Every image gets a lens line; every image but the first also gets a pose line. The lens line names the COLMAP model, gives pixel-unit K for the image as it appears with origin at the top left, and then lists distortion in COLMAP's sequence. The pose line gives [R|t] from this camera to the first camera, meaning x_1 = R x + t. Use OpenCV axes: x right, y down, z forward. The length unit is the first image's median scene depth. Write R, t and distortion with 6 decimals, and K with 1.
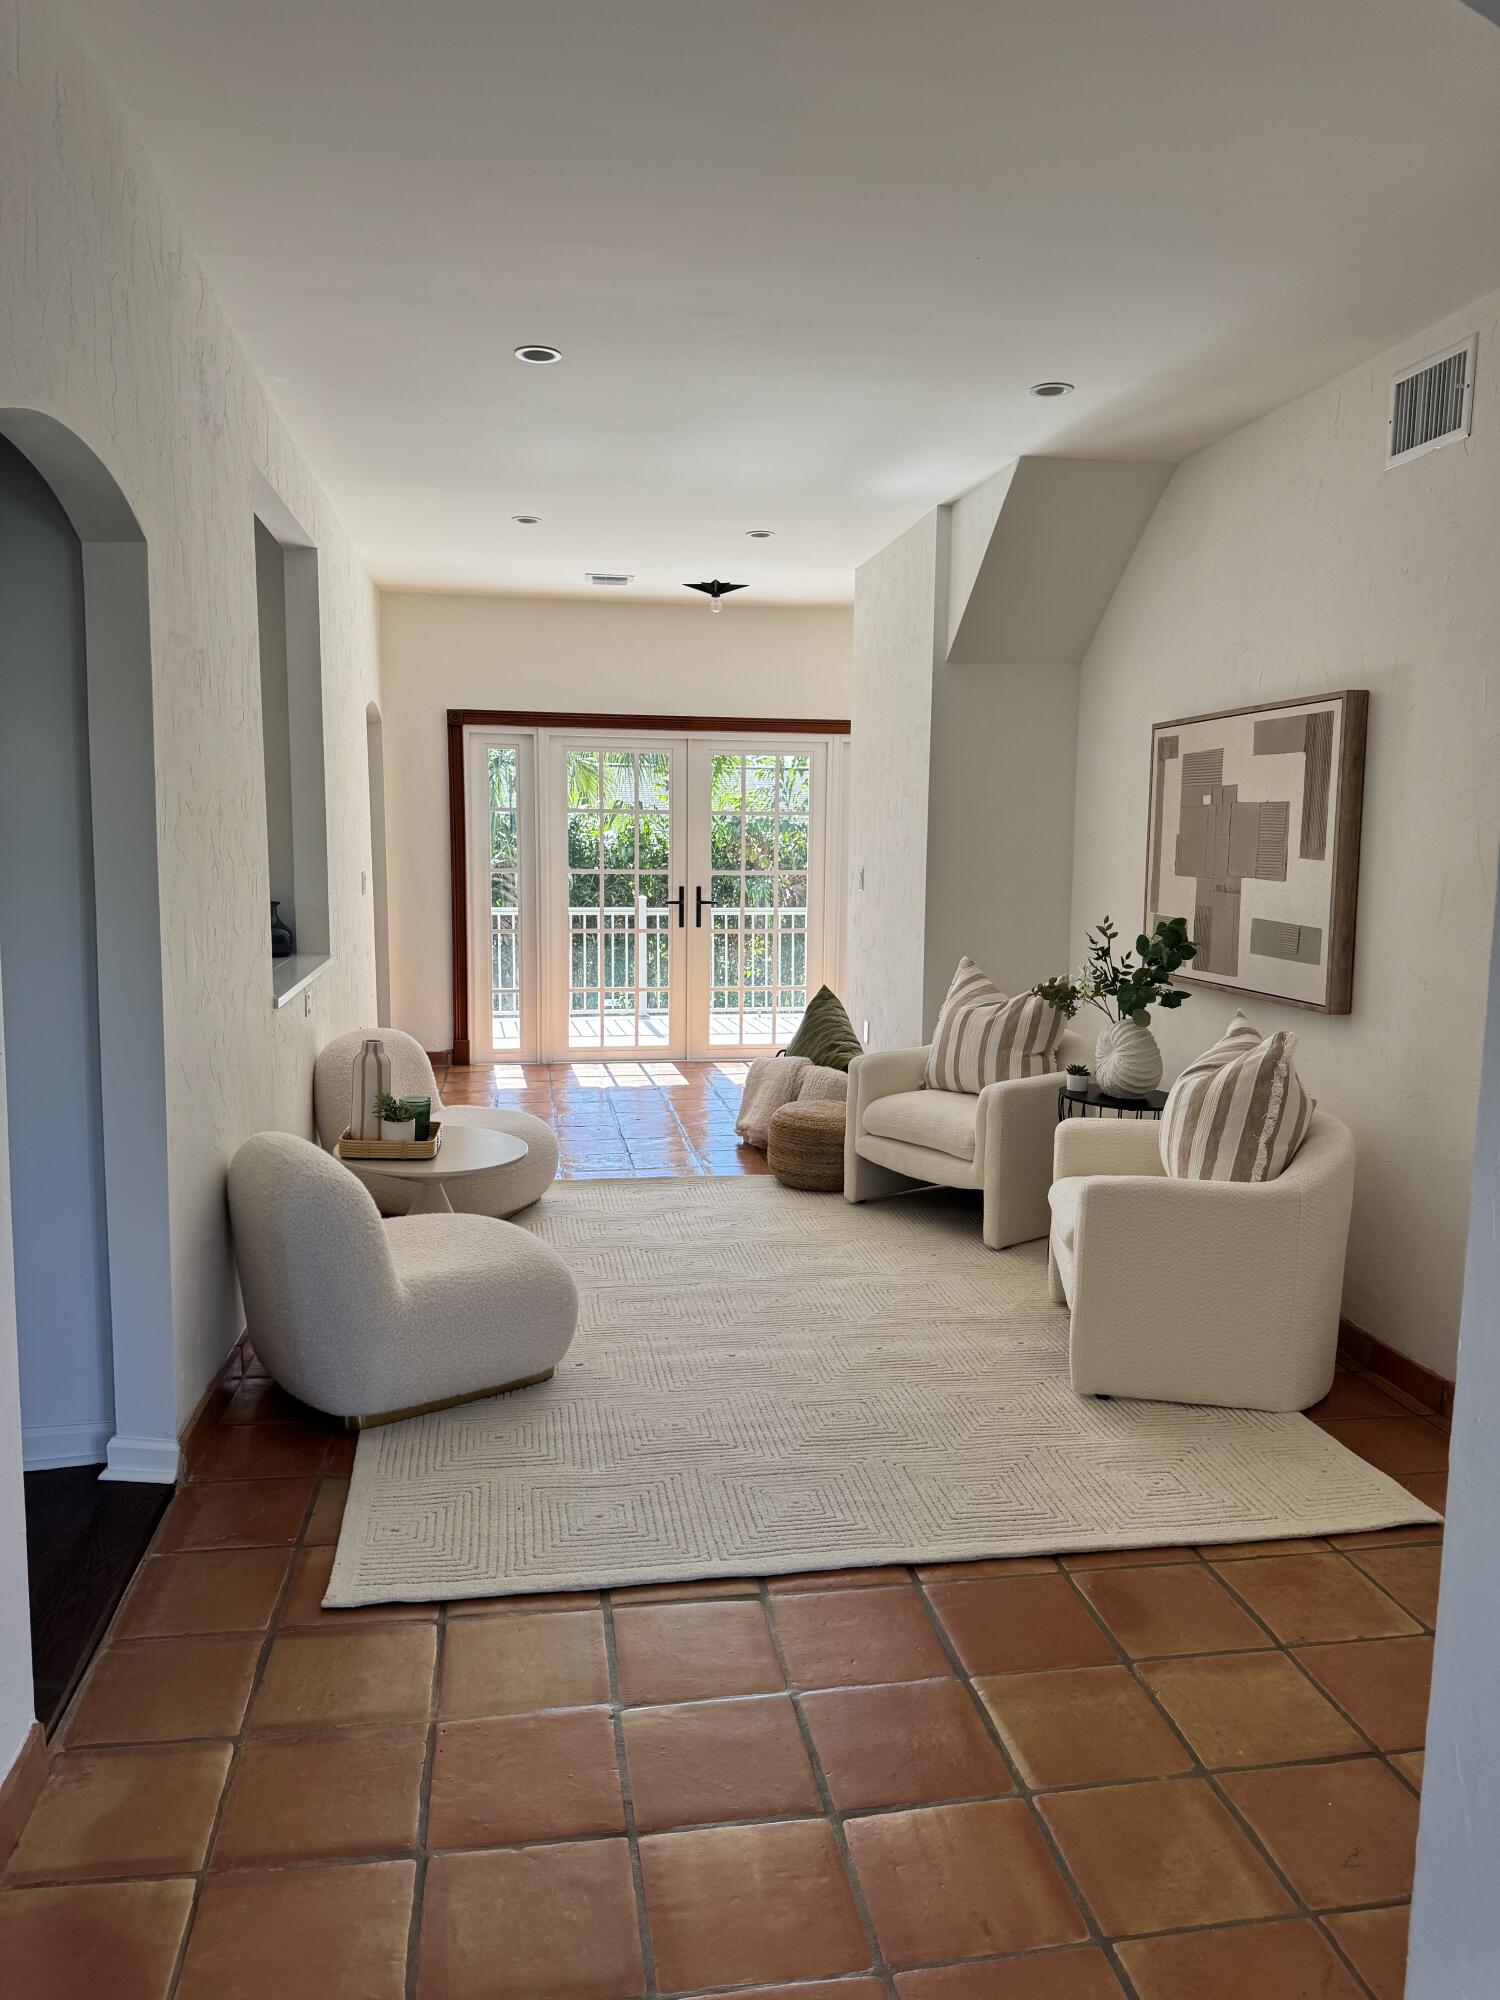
lens RADIAL K [[1402.5, 0, 749.2], [0, 1402.5, 1000.4], [0, 0, 1]] dist [-0.000960, -0.000649]
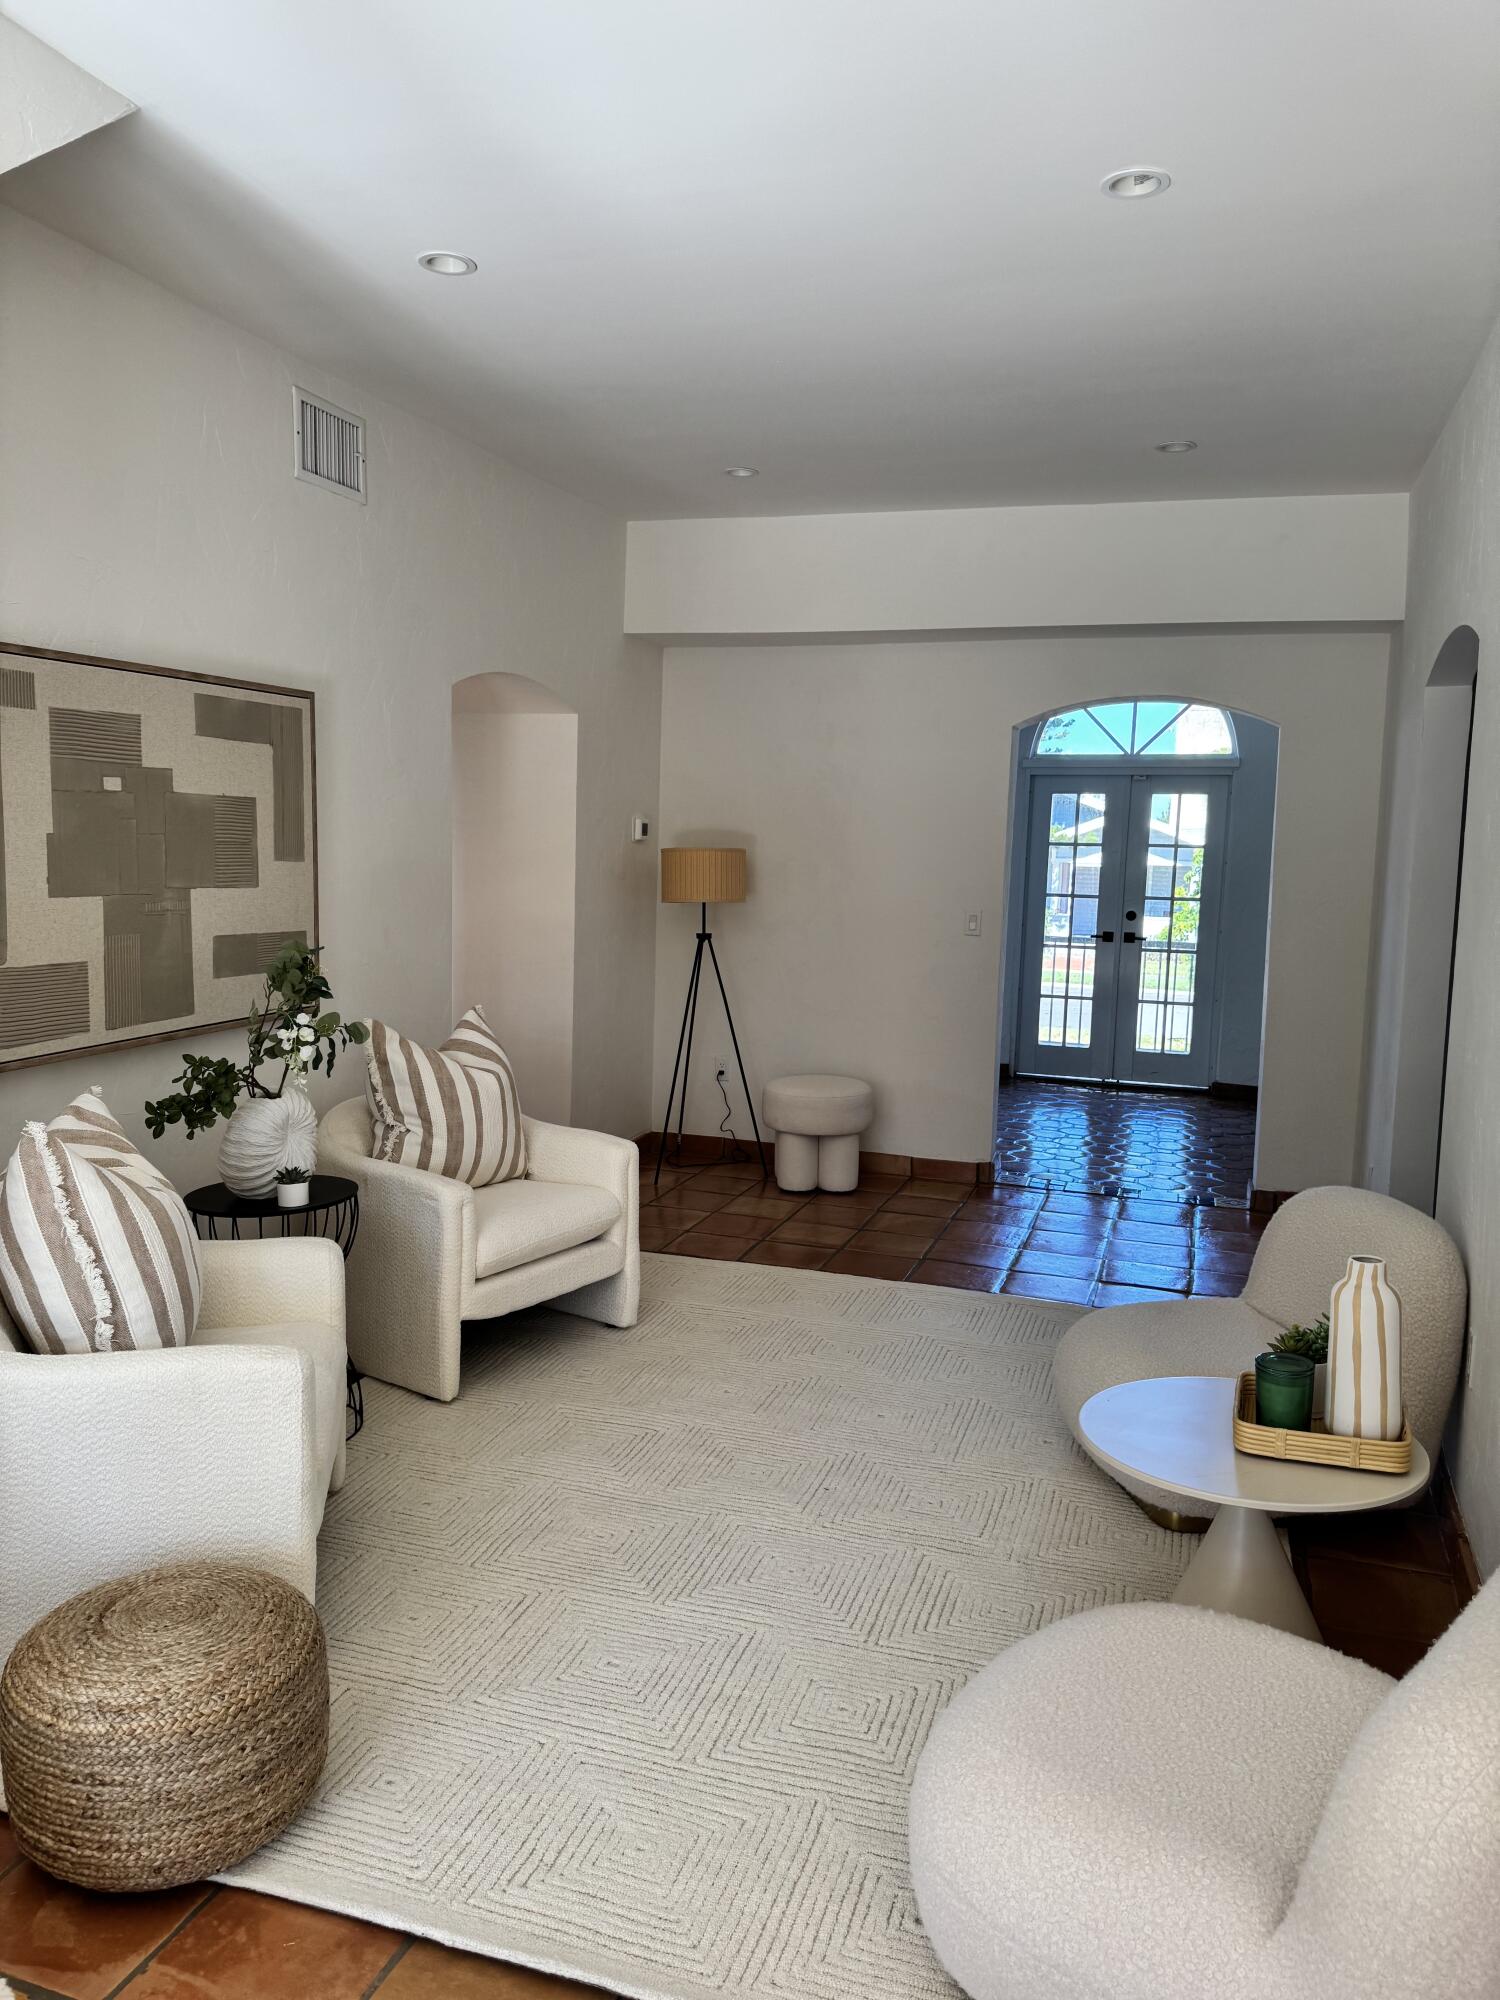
lens RADIAL K [[1402.5, 0, 752.0], [0, 1402.5, 1000.3], [0, 0, 1]] dist [-0.000960, -0.000649]
pose [[-0.884534, -0.087502, 0.458195, -0.298938], [0.021363, 0.973620, 0.227173, -0.201469], [-0.465986, 0.210731, -0.859331, 1.564616]]
